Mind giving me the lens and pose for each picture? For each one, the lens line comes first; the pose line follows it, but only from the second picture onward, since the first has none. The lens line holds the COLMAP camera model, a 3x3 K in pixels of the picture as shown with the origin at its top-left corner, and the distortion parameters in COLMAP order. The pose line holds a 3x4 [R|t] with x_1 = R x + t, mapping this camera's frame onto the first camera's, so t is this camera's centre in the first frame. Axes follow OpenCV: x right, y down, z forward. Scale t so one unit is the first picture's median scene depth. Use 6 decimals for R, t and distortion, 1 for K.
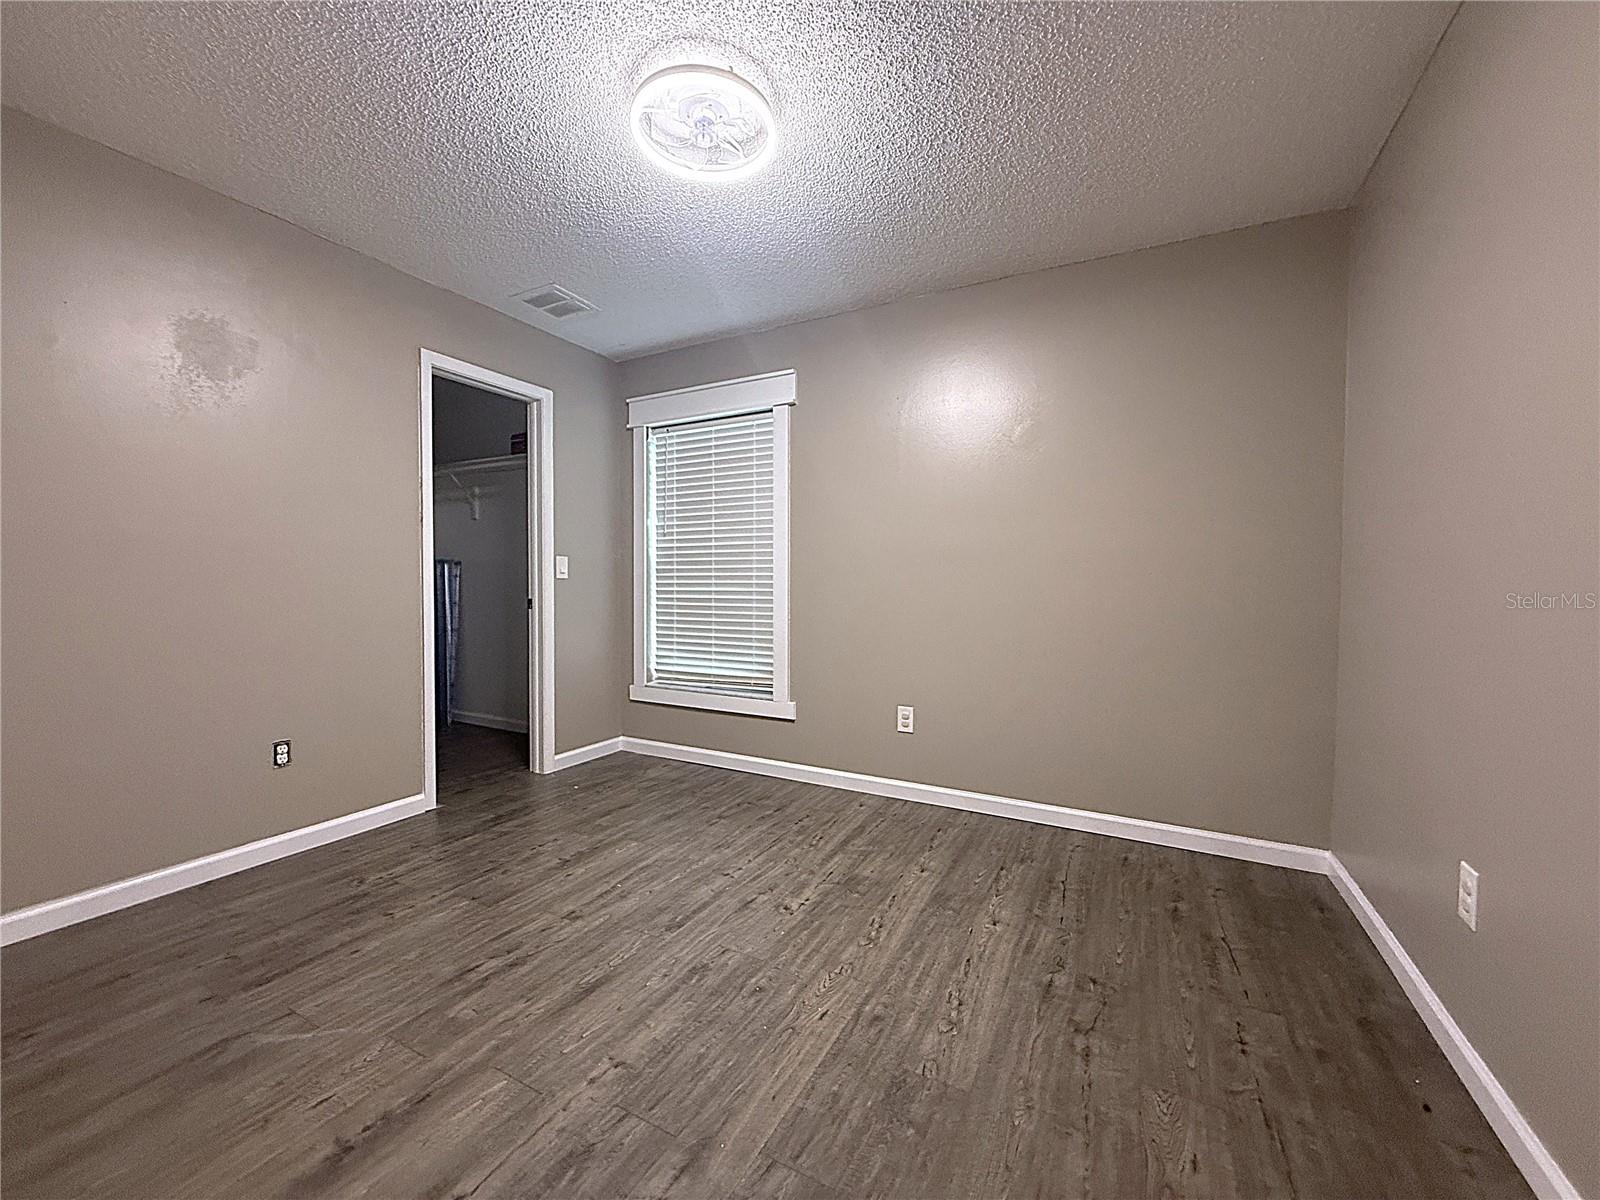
lens RADIAL K [[638.4, 0, 801.2], [0, 638.4, 600.0], [0, 0, 1]] dist [0.000466, 0.000416]
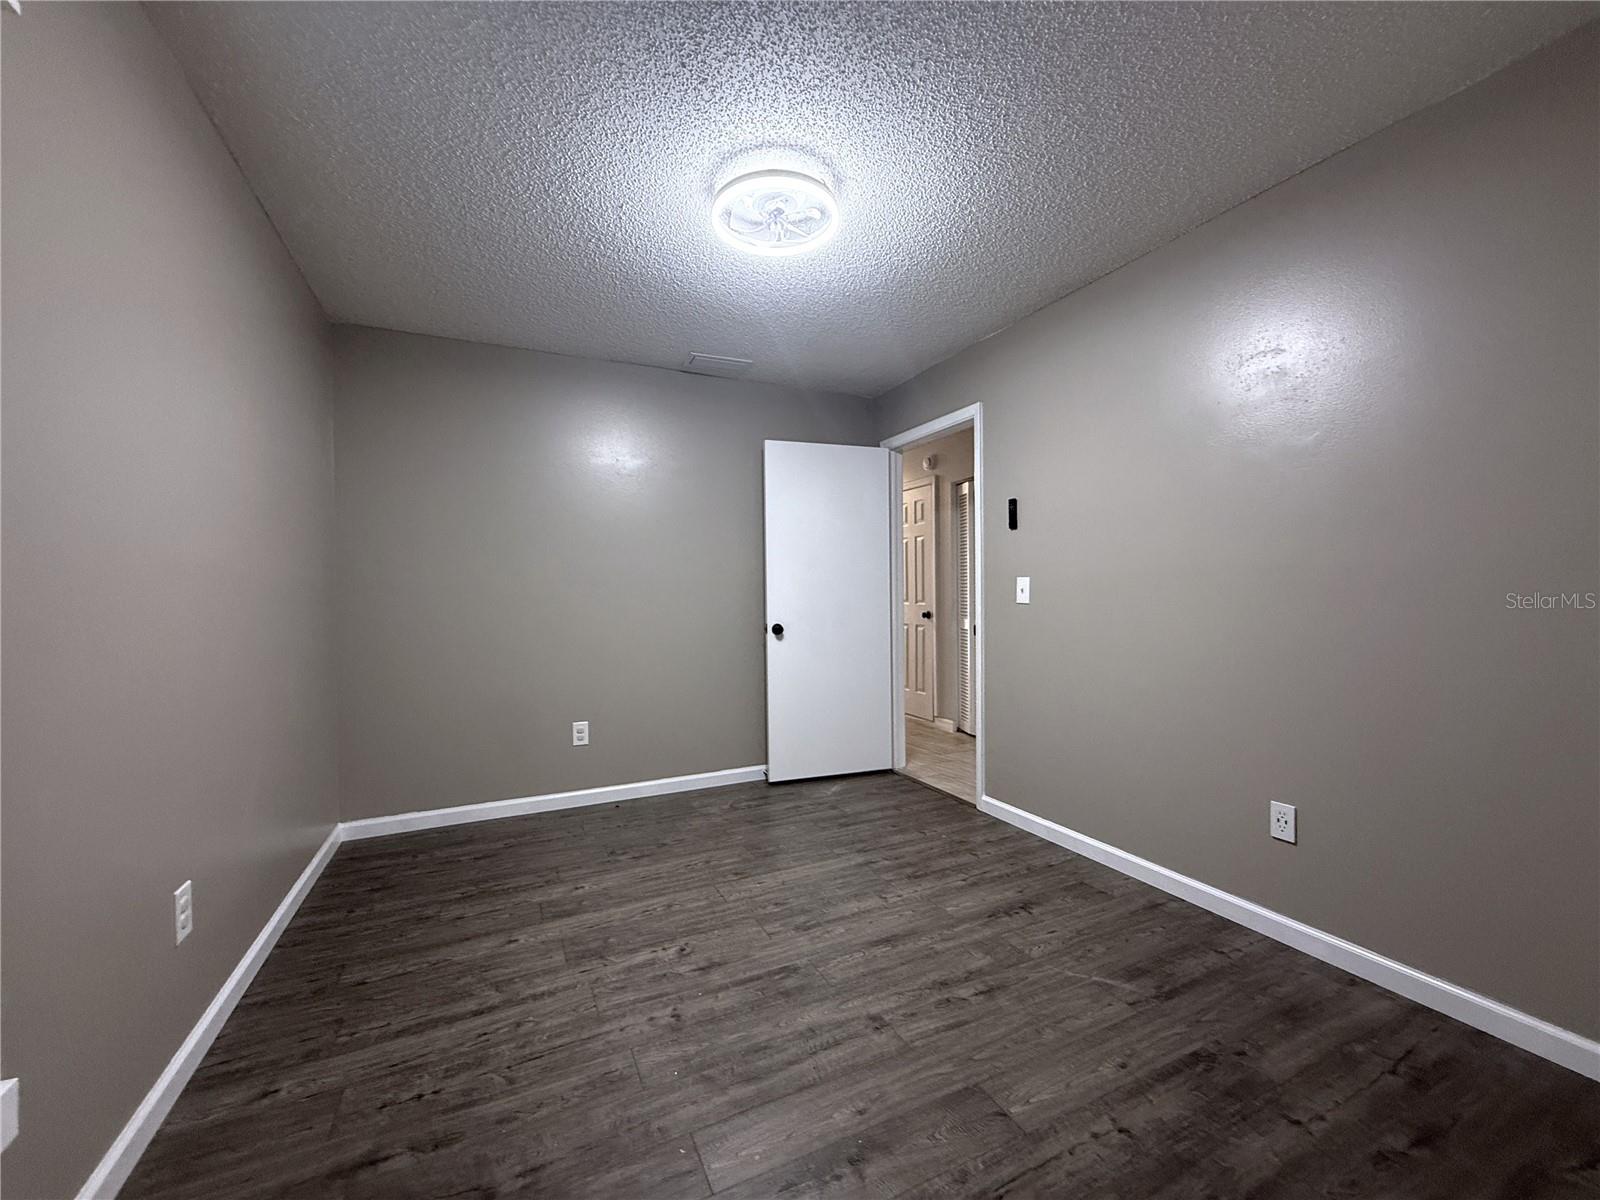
lens RADIAL K [[638.4, 0, 802.7], [0, 638.4, 595.6], [0, 0, 1]] dist [0.000466, 0.000416]
pose [[-0.808566, 0.000149, 0.588405, -0.819804], [0.020596, 0.999394, 0.028049, -0.091170], [-0.588045, 0.034799, -0.808079, 1.825557]]
